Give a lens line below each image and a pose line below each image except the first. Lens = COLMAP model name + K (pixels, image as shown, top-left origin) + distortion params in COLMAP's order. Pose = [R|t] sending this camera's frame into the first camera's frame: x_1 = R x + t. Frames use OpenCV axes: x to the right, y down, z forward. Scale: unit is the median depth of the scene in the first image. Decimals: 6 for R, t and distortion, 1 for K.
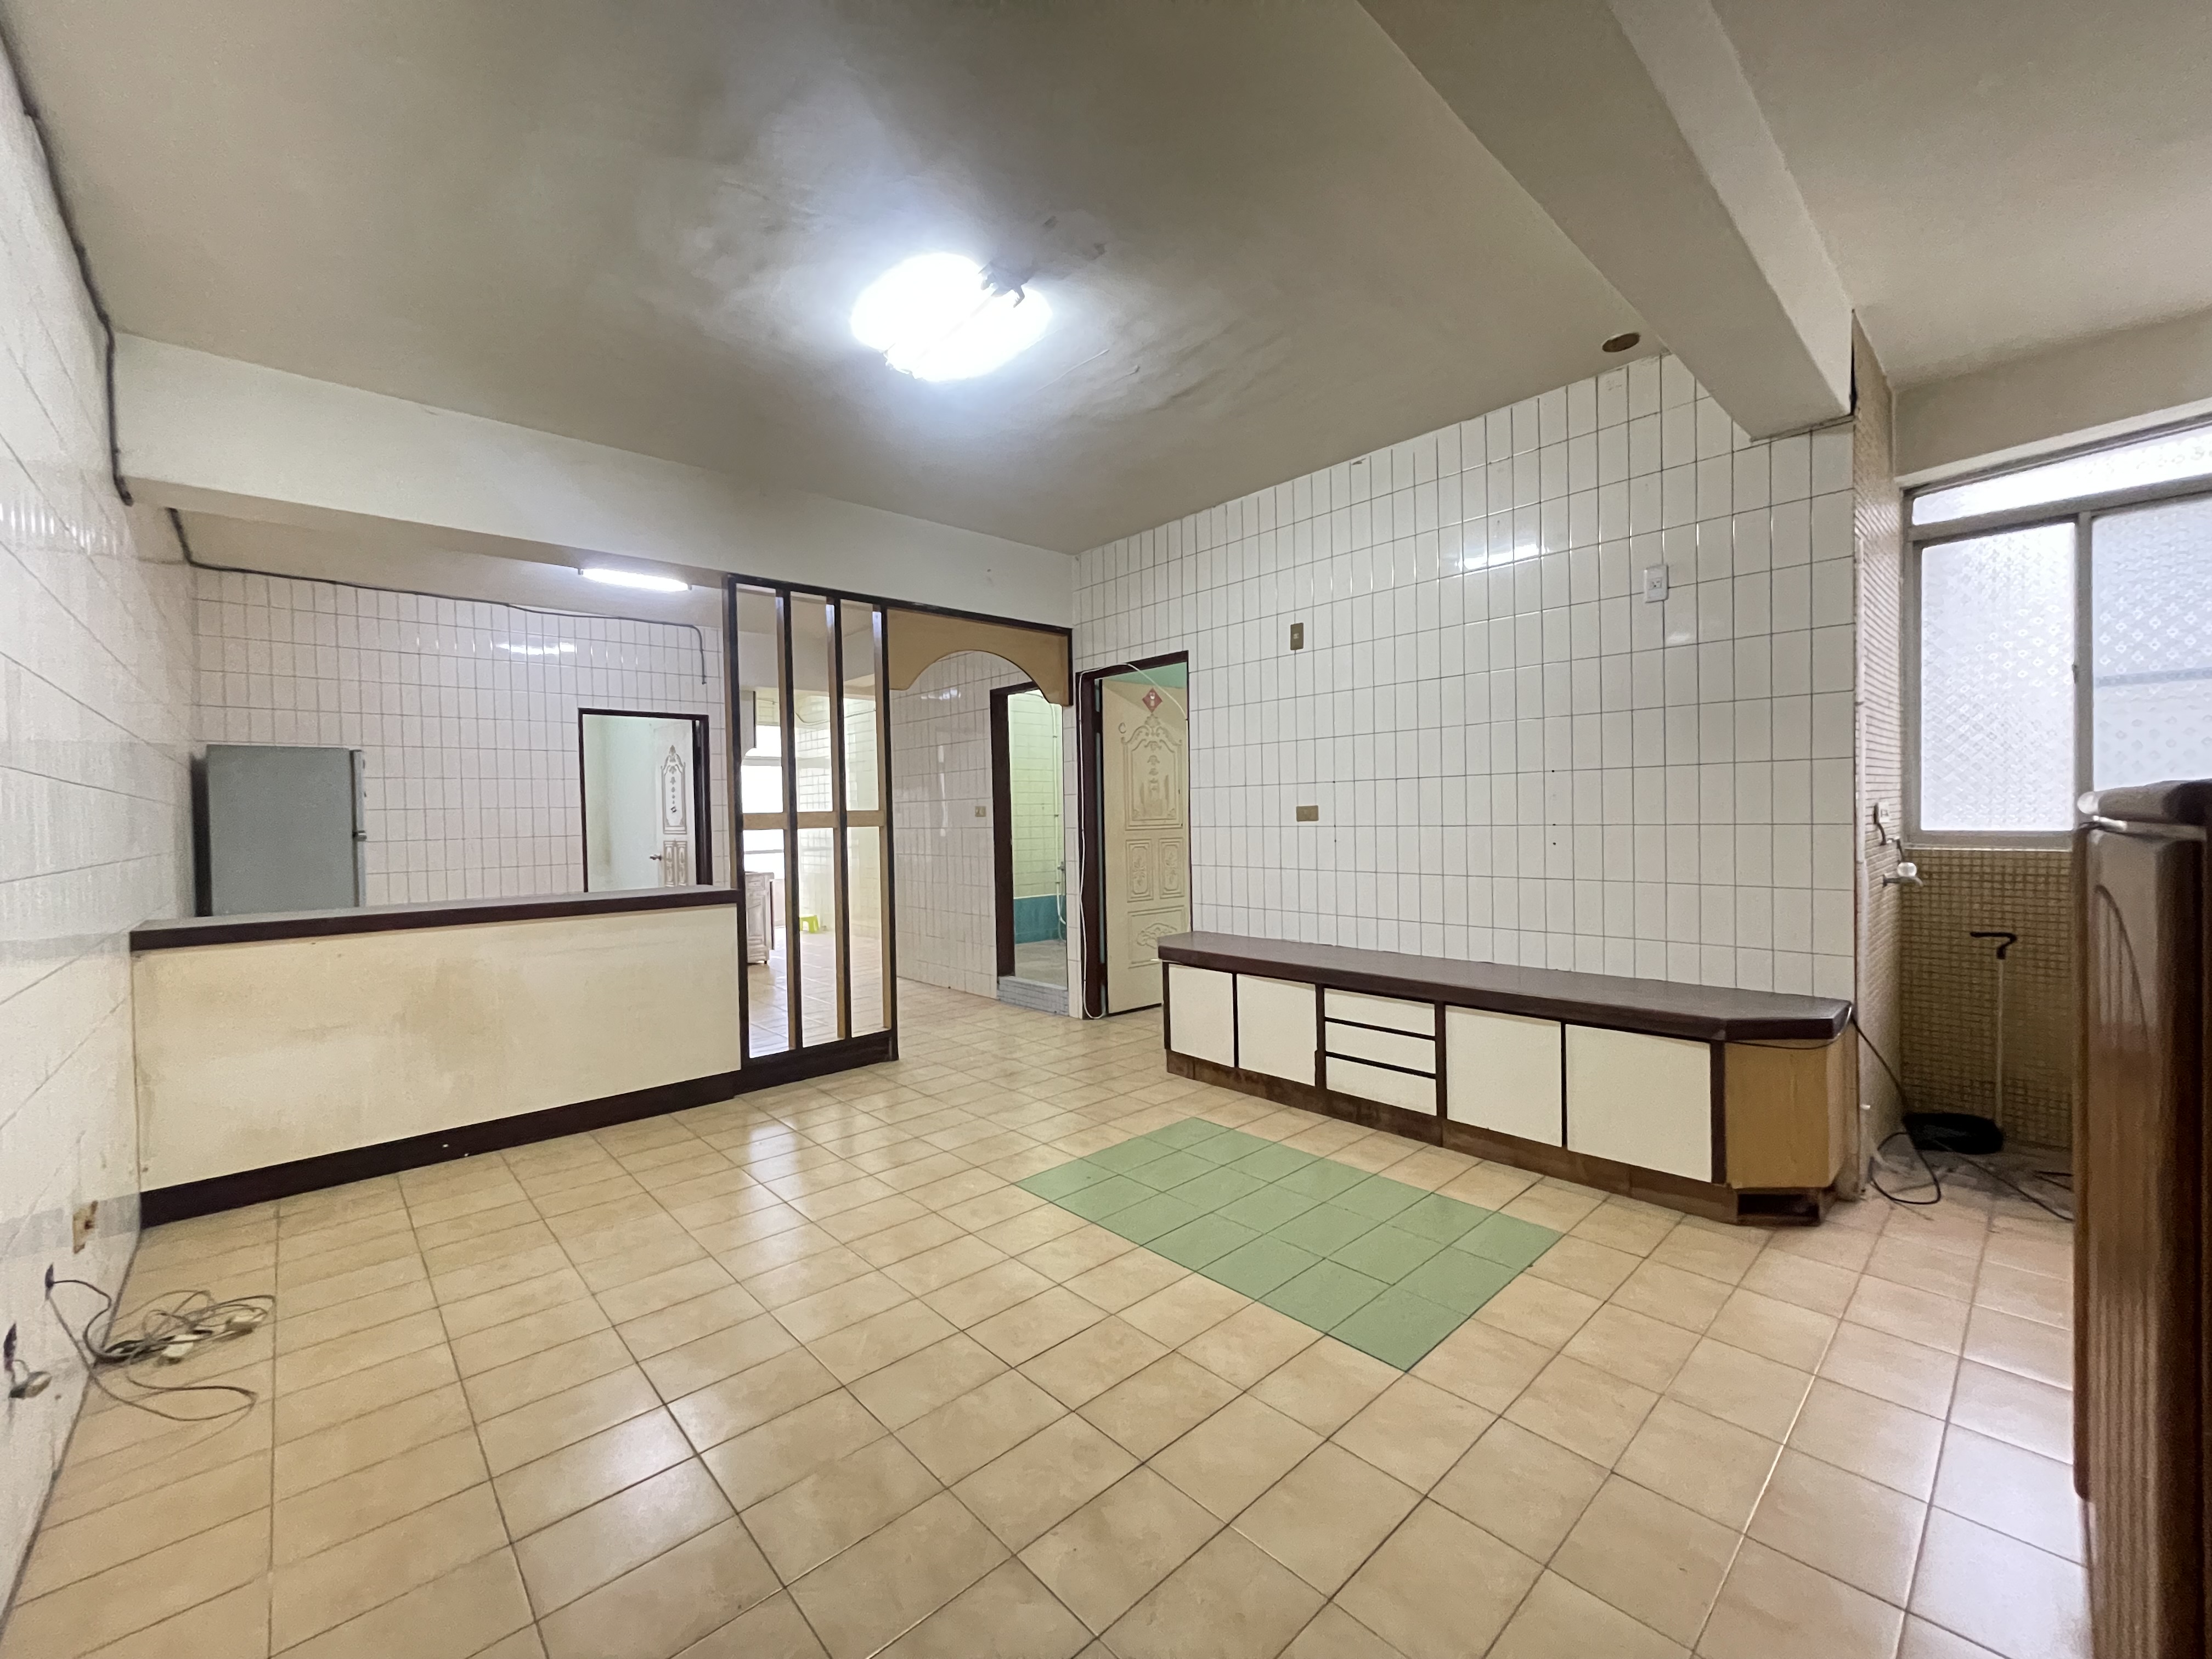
lens RADIAL K [[891.7, 0, 1095.7], [0, 891.7, 832.0], [0, 0, 1]] dist [-0.002153, 0.000213]
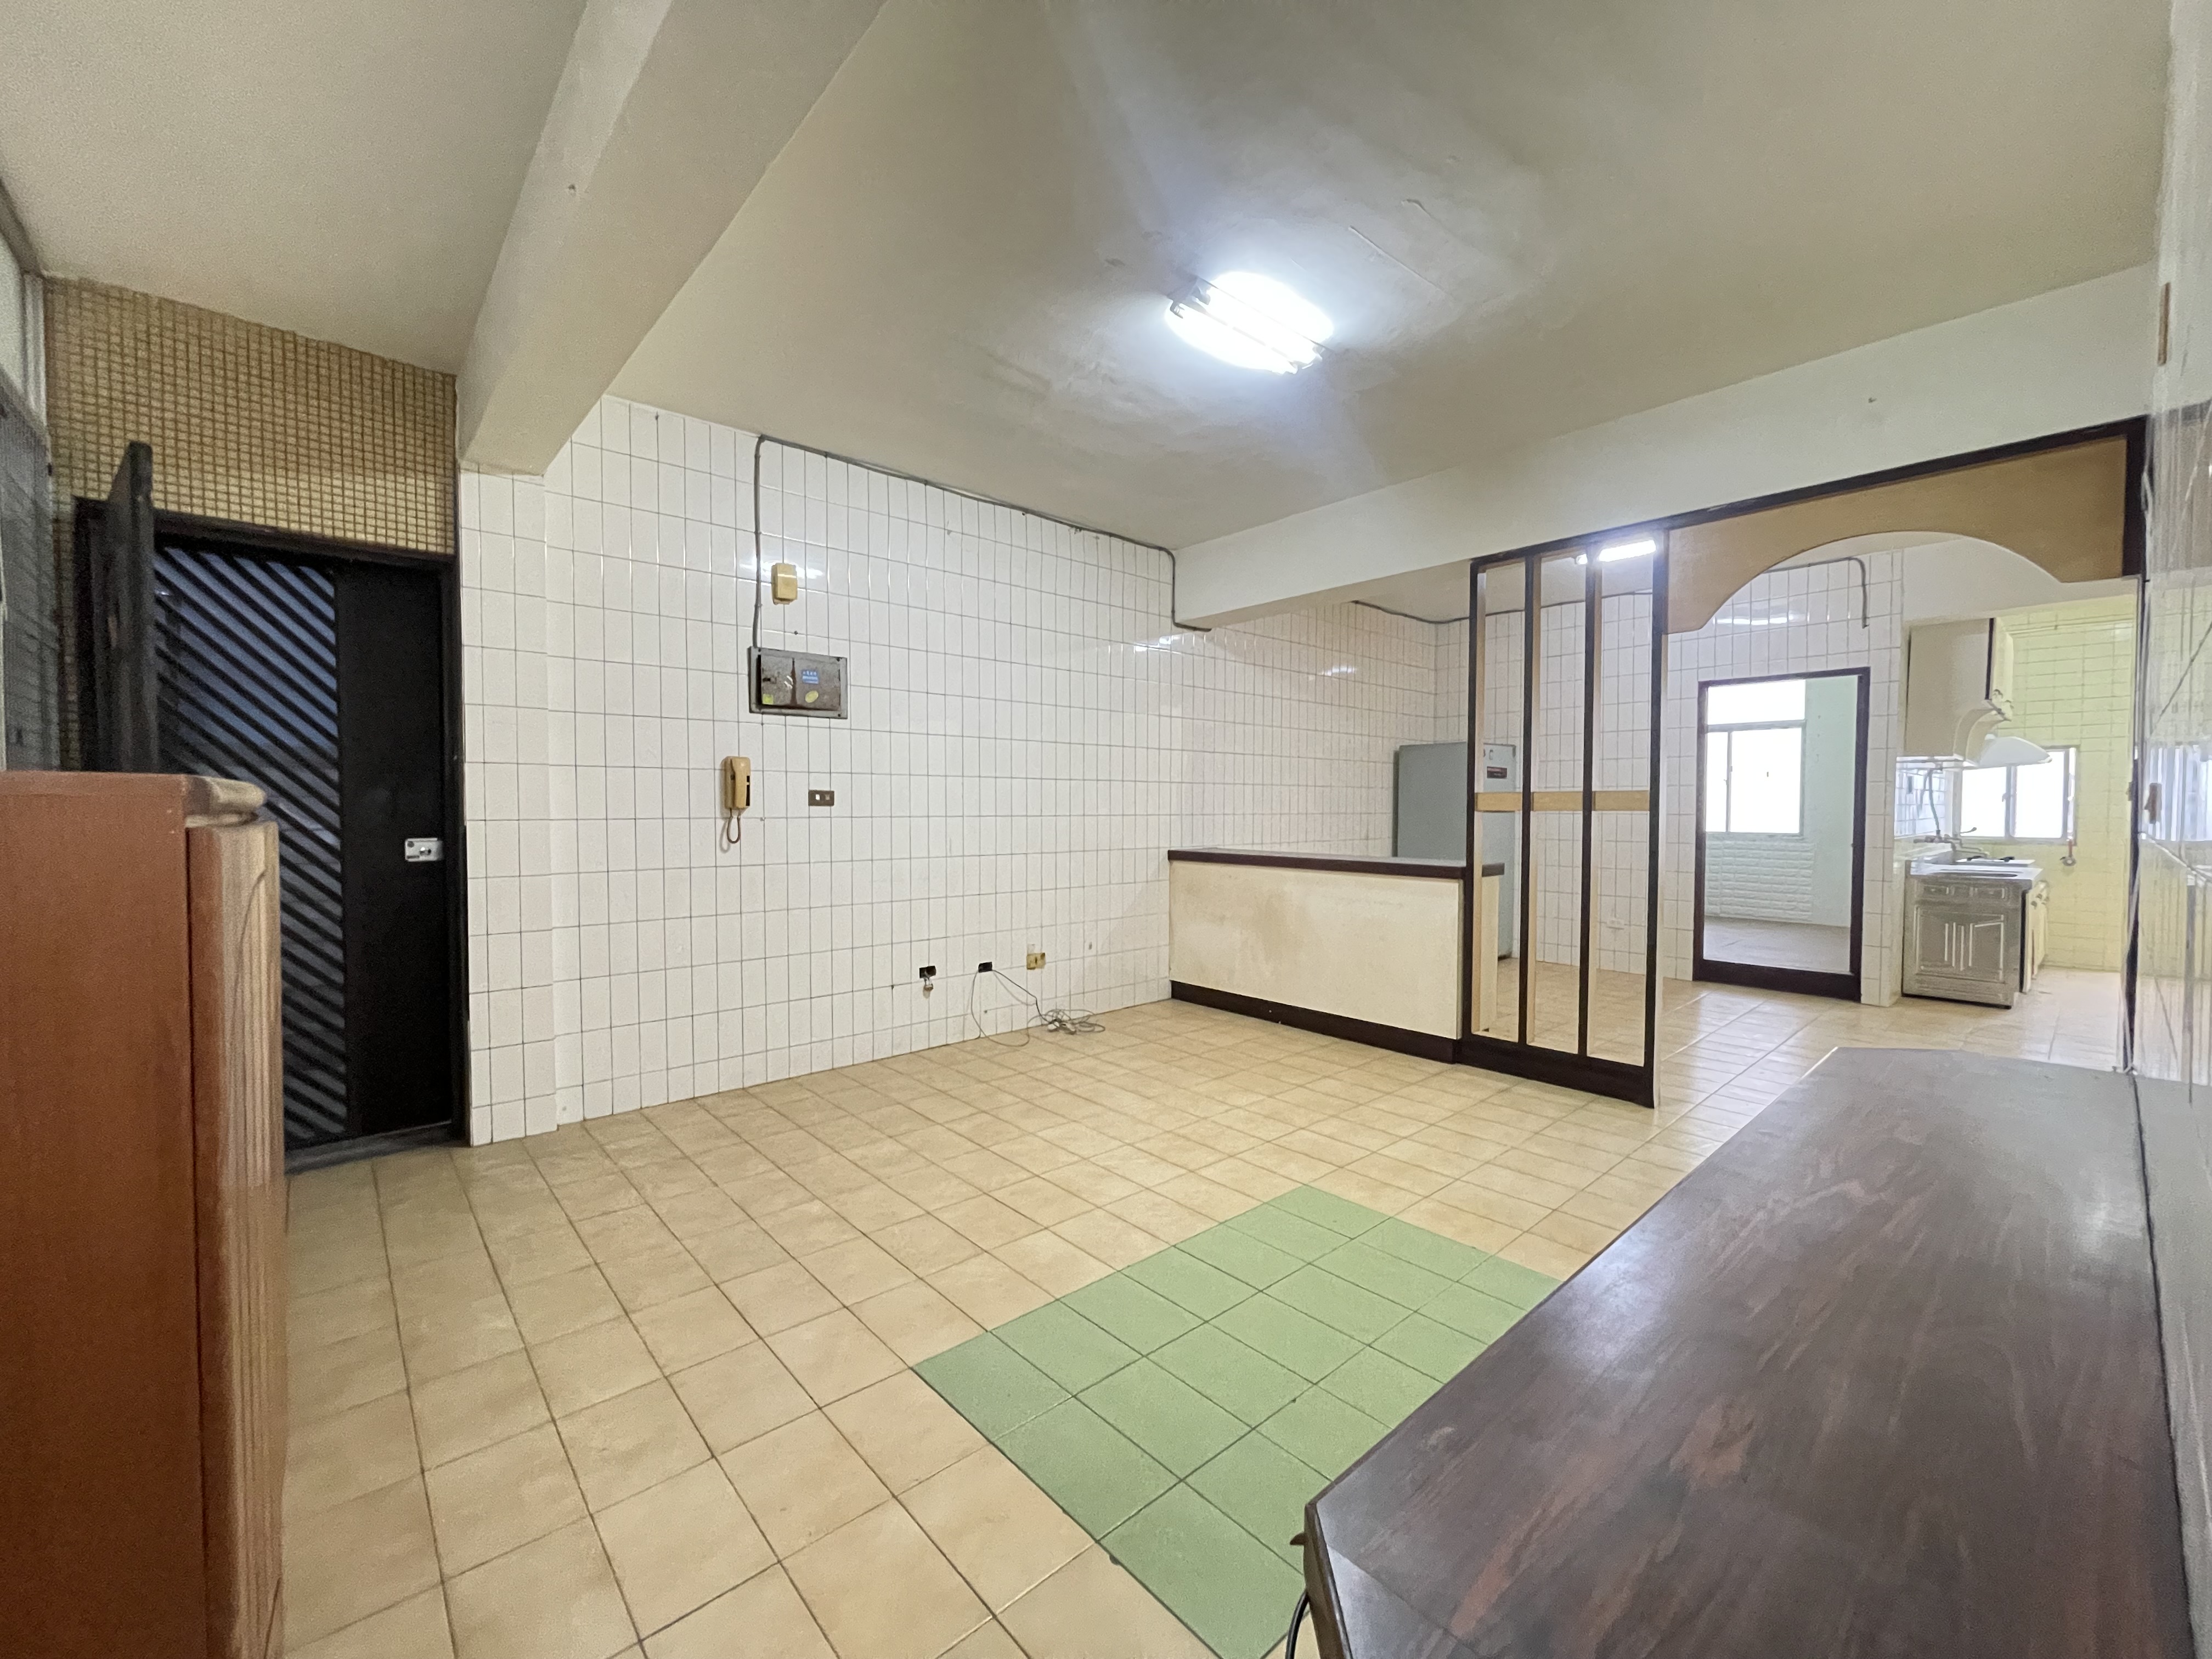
lens RADIAL K [[891.7, 0, 1096.4], [0, 891.7, 830.2], [0, 0, 1]] dist [-0.002153, 0.000213]
pose [[-0.018230, 0.048205, -0.998671, 0.650272], [-0.022306, 0.998569, 0.048607, -0.019355], [0.999585, 0.023162, -0.017128, 0.604758]]
